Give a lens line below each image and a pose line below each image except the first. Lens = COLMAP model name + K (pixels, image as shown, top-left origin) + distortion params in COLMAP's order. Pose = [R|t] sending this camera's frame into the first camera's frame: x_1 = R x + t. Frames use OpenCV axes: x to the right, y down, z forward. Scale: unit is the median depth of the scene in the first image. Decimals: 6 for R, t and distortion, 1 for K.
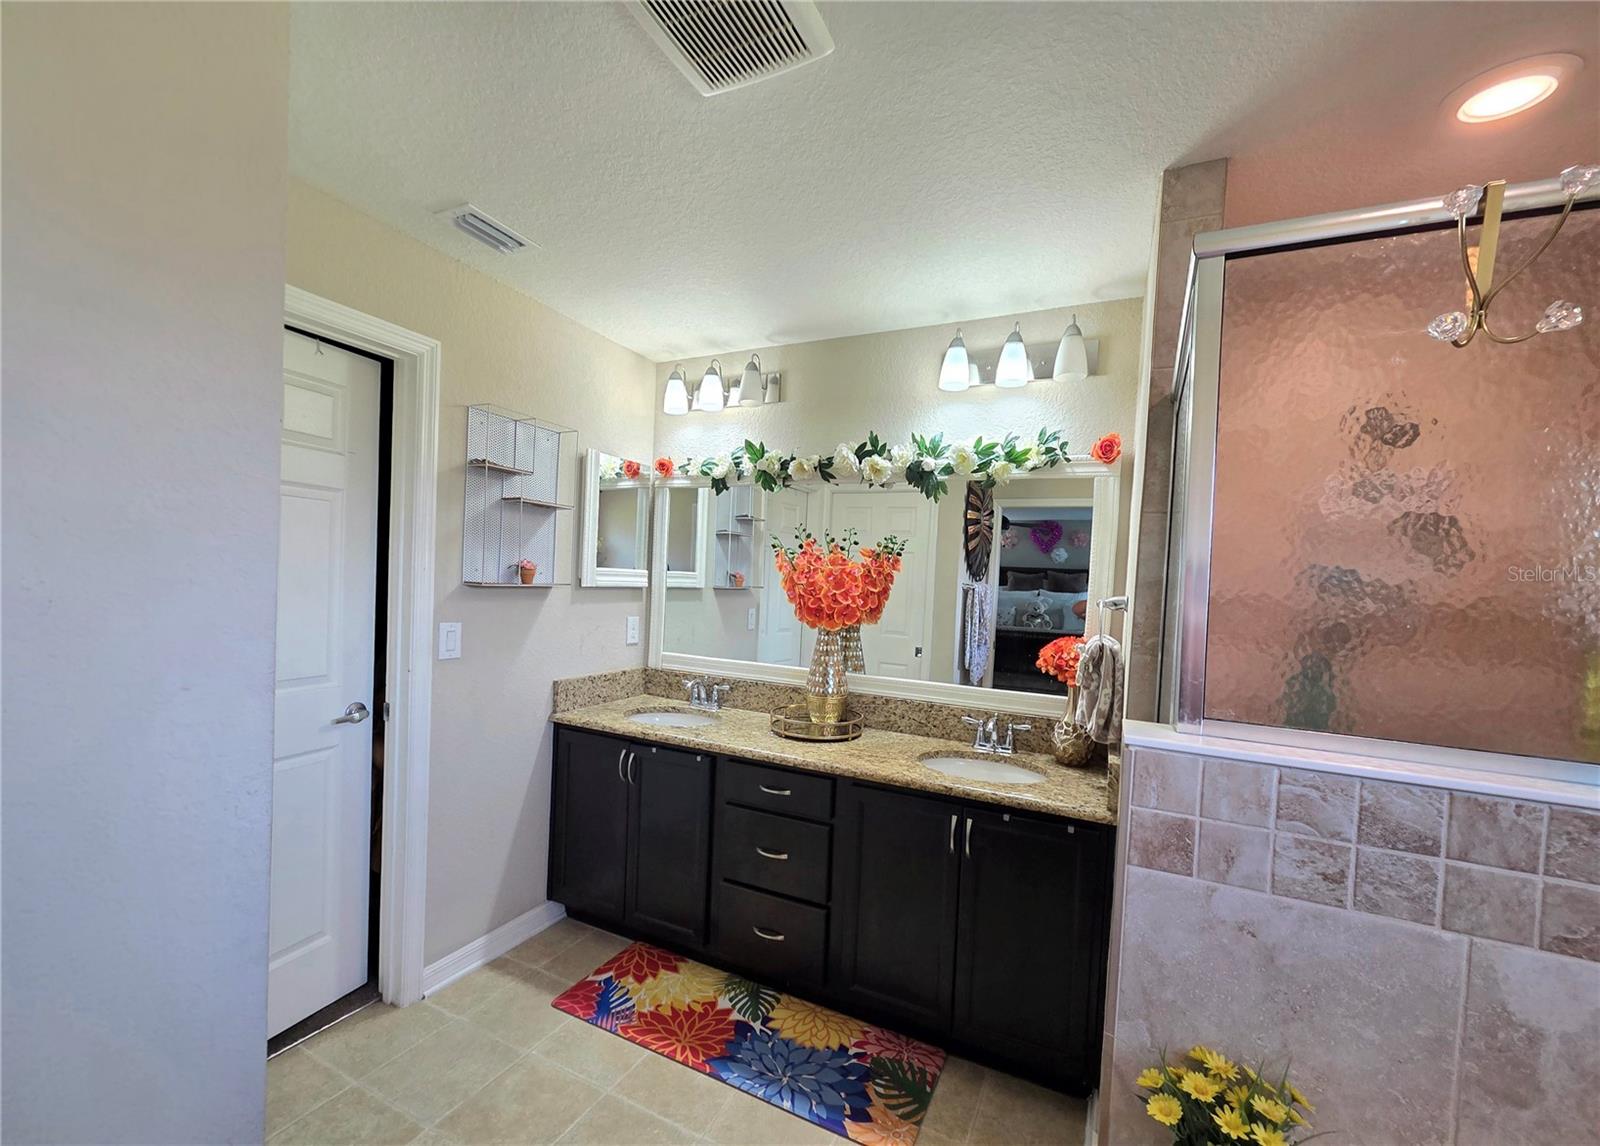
lens RADIAL K [[659.1, 0, 788.2], [0, 659.1, 600.1], [0, 0, 1]] dist [0.002263, -0.000808]
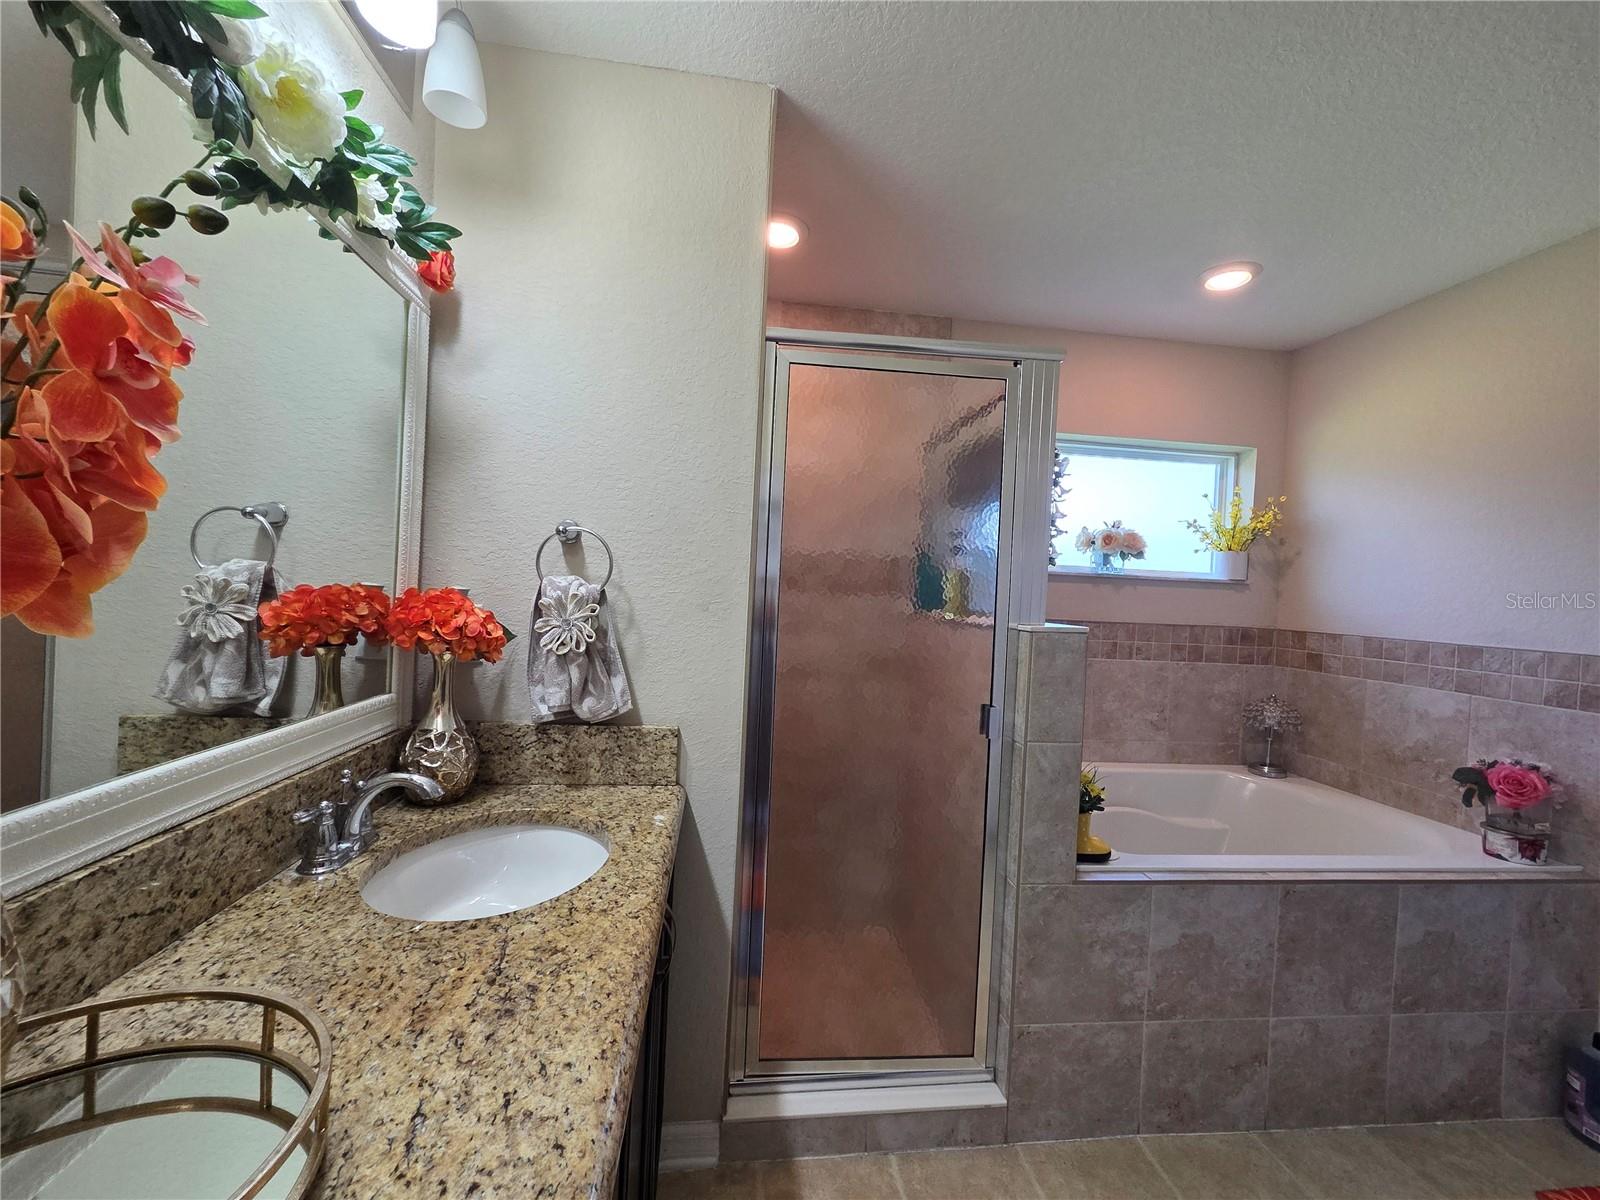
lens RADIAL K [[659.8, 0, 811.0], [0, 659.8, 599.5], [0, 0, 1]] dist [0.008452, -0.001734]
pose [[-0.555450, -0.084266, 0.827269, -0.223559], [-0.047445, 0.996443, 0.069643, 0.014716], [-0.830195, -0.000567, -0.557472, 1.054769]]
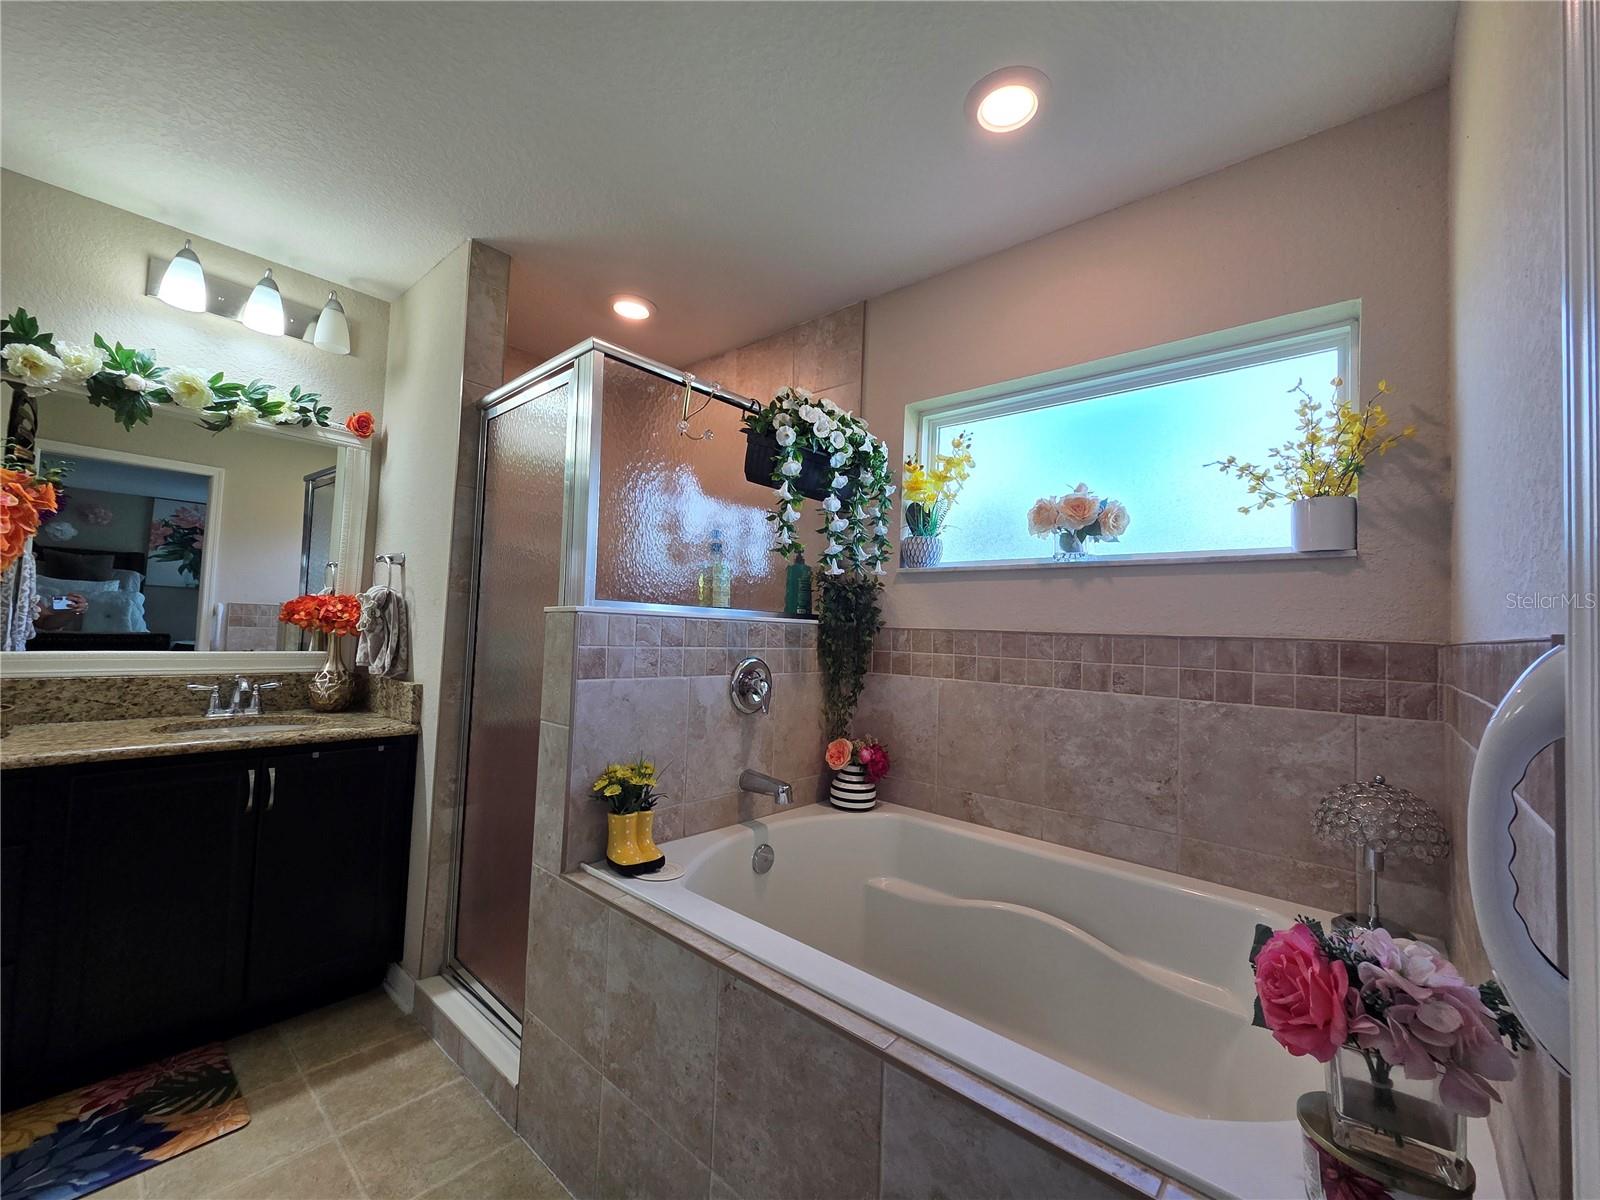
lens RADIAL K [[659.8, 0, 808.2], [0, 659.8, 601.9], [0, 0, 1]] dist [0.008452, -0.001734]
pose [[0.254431, 0.006483, 0.967069, -0.409417], [0.002942, 0.999968, -0.007477, 0.082973], [-0.967086, 0.004748, 0.254404, -0.017198]]
